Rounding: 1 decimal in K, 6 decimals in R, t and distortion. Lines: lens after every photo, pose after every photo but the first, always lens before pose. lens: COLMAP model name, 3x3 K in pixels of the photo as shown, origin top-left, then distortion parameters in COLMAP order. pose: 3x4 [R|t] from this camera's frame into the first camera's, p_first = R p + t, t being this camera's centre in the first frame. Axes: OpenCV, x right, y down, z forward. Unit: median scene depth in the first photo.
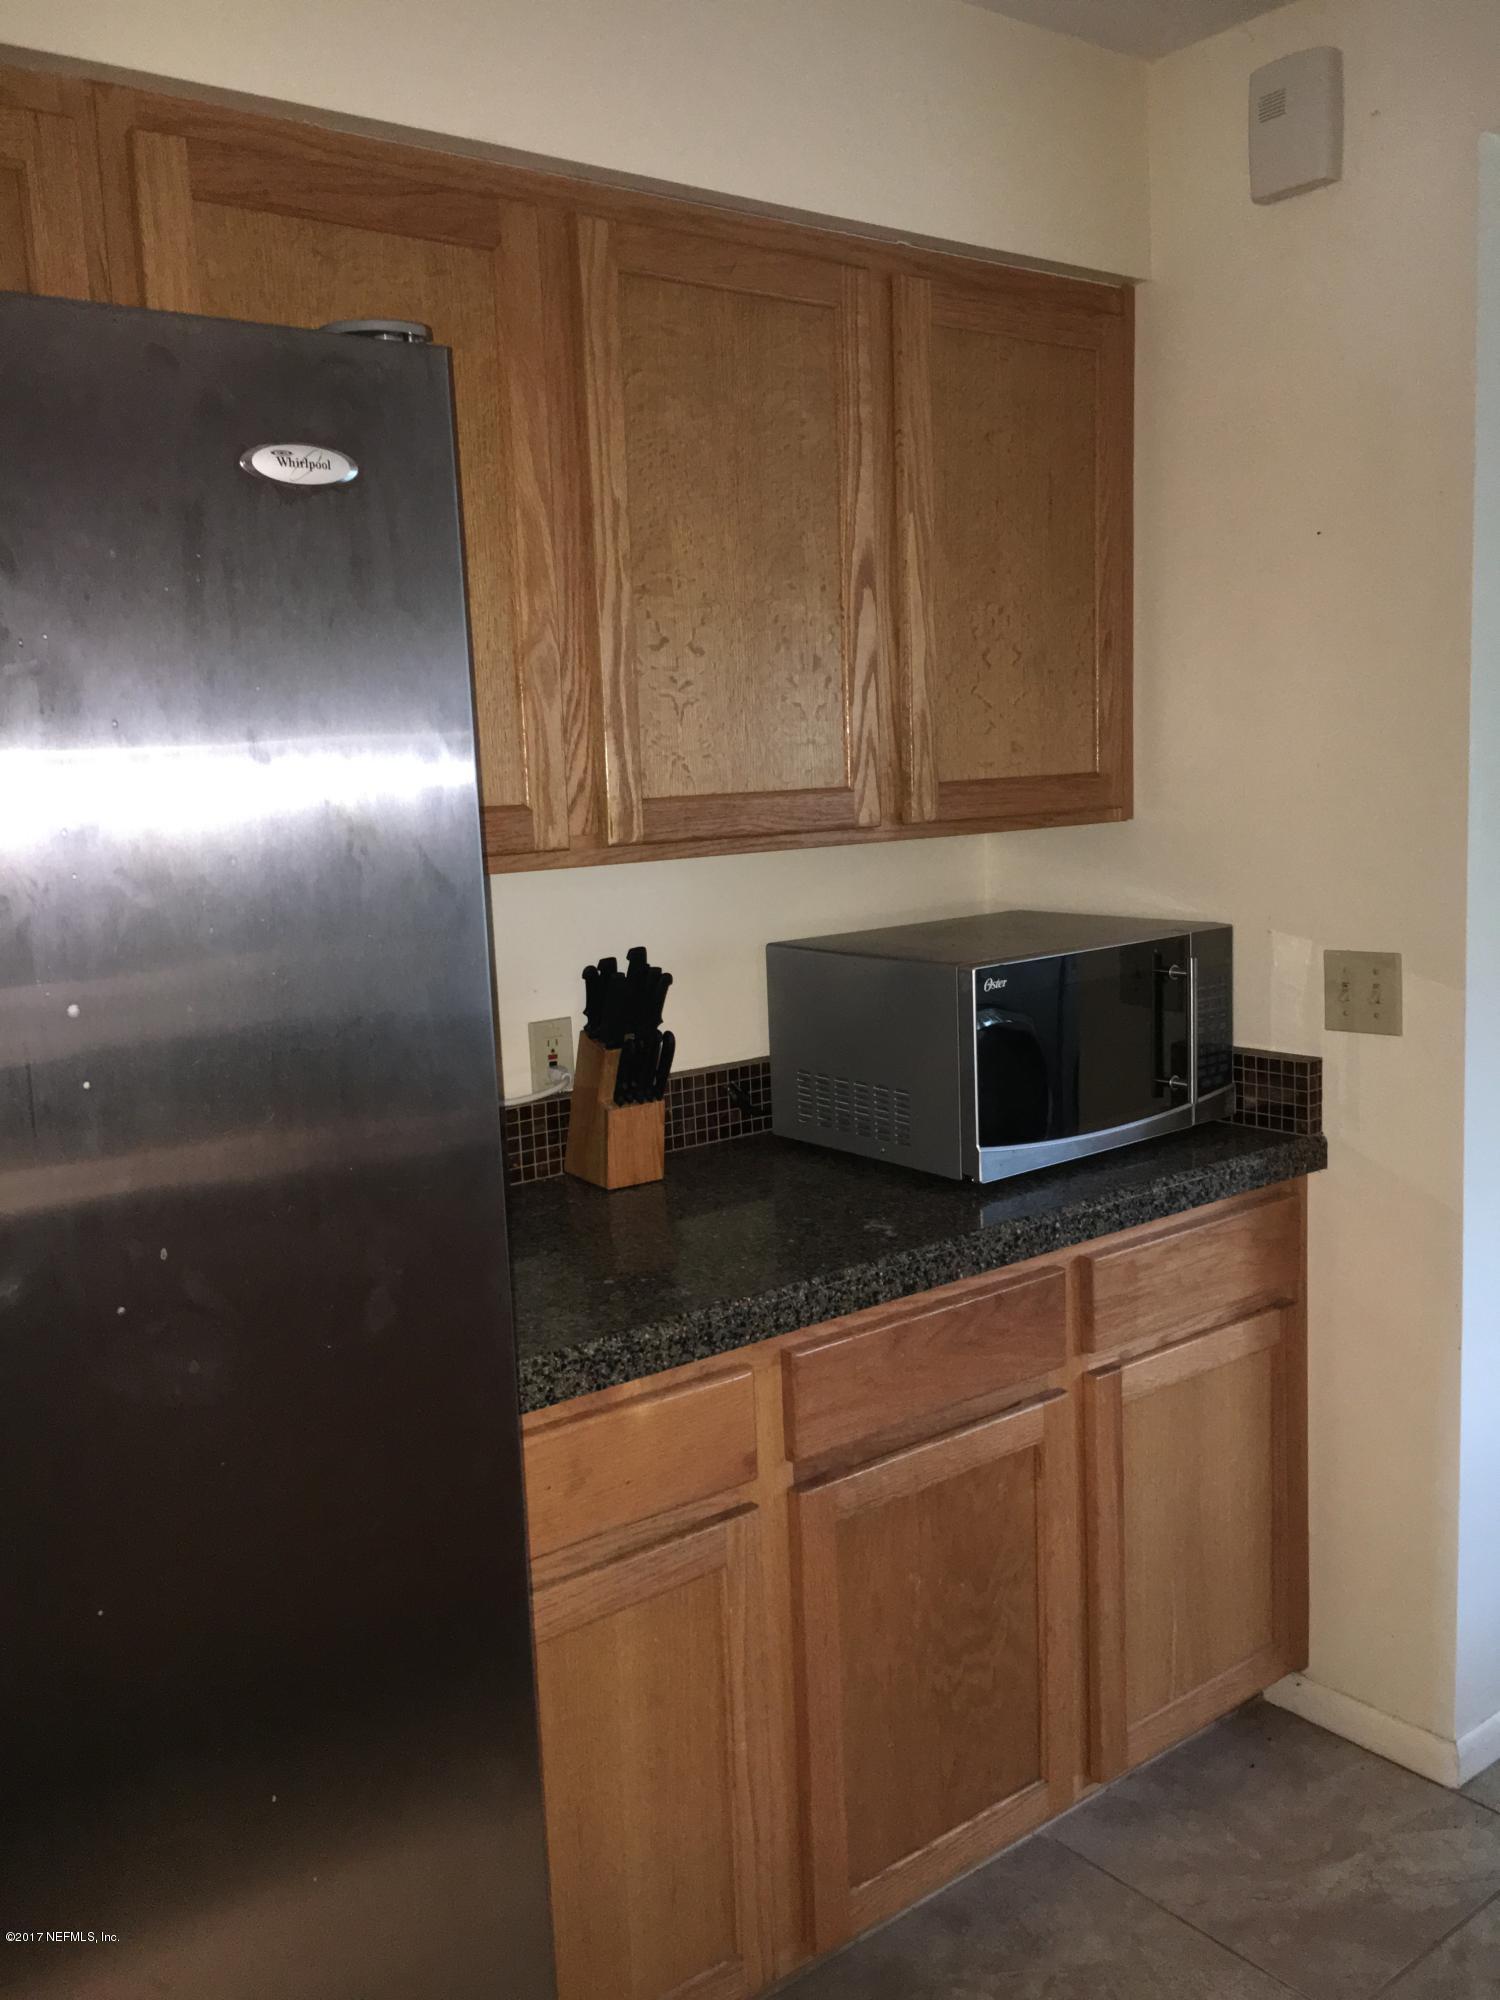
lens RADIAL K [[1739.2, 0, 756.7], [0, 1739.2, 988.6], [0, 0, 1]] dist [0.014182, -0.006360]
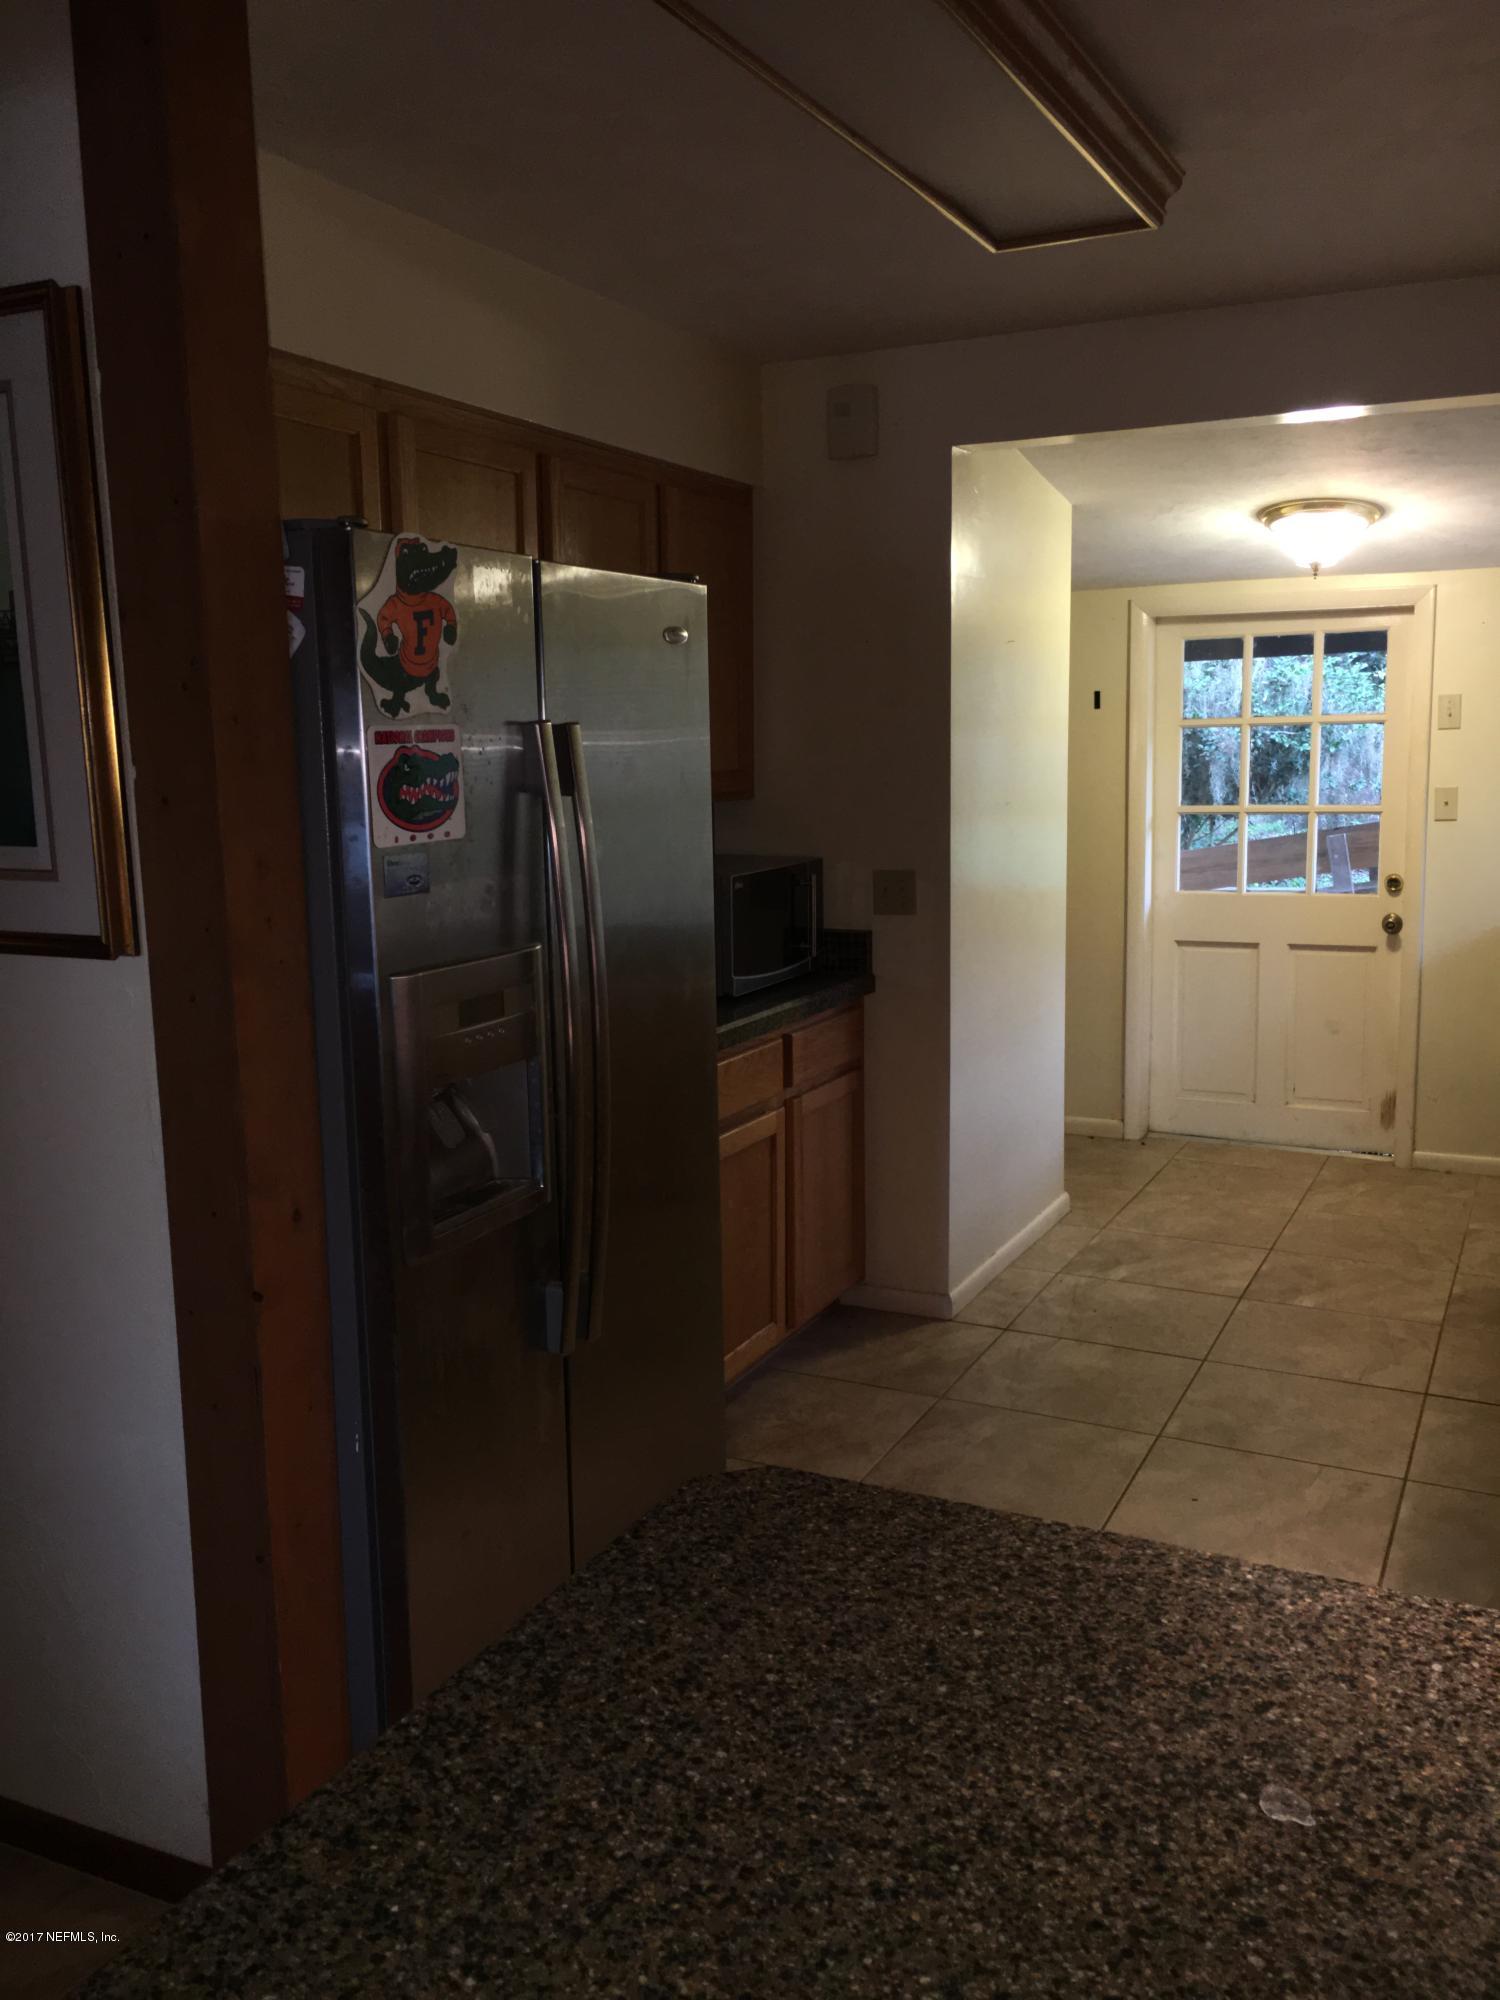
lens RADIAL K [[1739.2, 0, 744.6], [0, 1739.2, 1006.5], [0, 0, 1]] dist [0.014182, -0.006360]
pose [[0.900422, -0.044621, 0.432722, -0.587011], [0.040830, 0.999003, 0.018053, 0.082288], [-0.433096, 0.001413, 0.901347, -0.577130]]
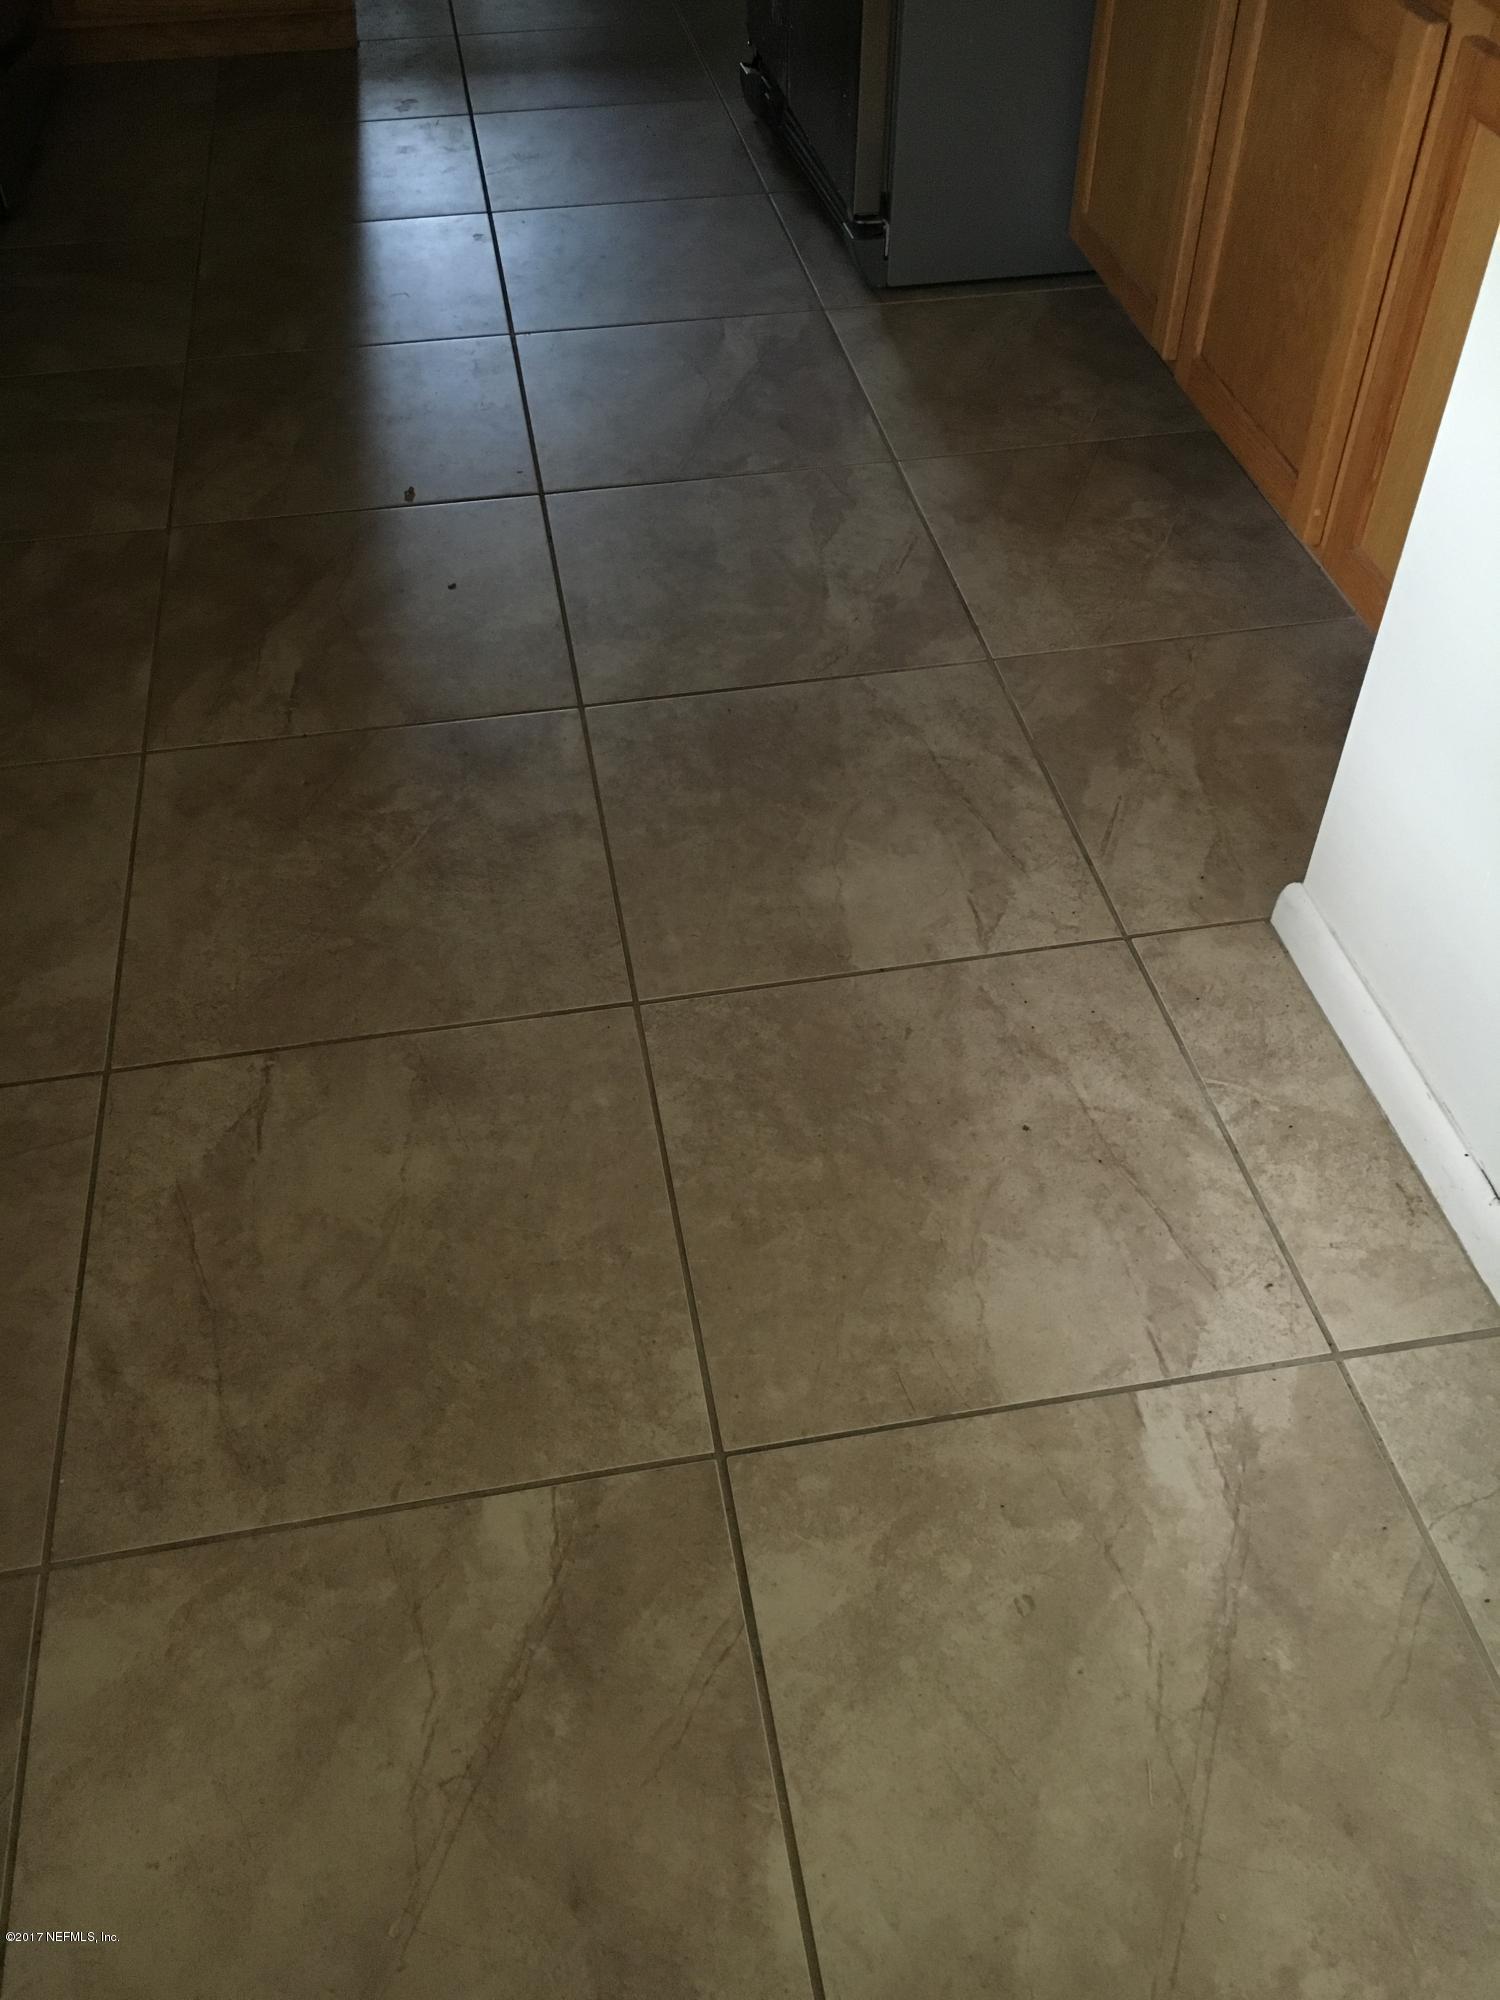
lens RADIAL K [[1739.2, 0, 752.9], [0, 1739.2, 999.5], [0, 0, 1]] dist [0.014182, -0.006360]
pose [[-0.473774, 0.650448, -0.593680, 0.745963], [-0.103592, 0.628298, 0.771045, -0.041937], [0.874533, 0.426801, -0.230290, 0.780049]]
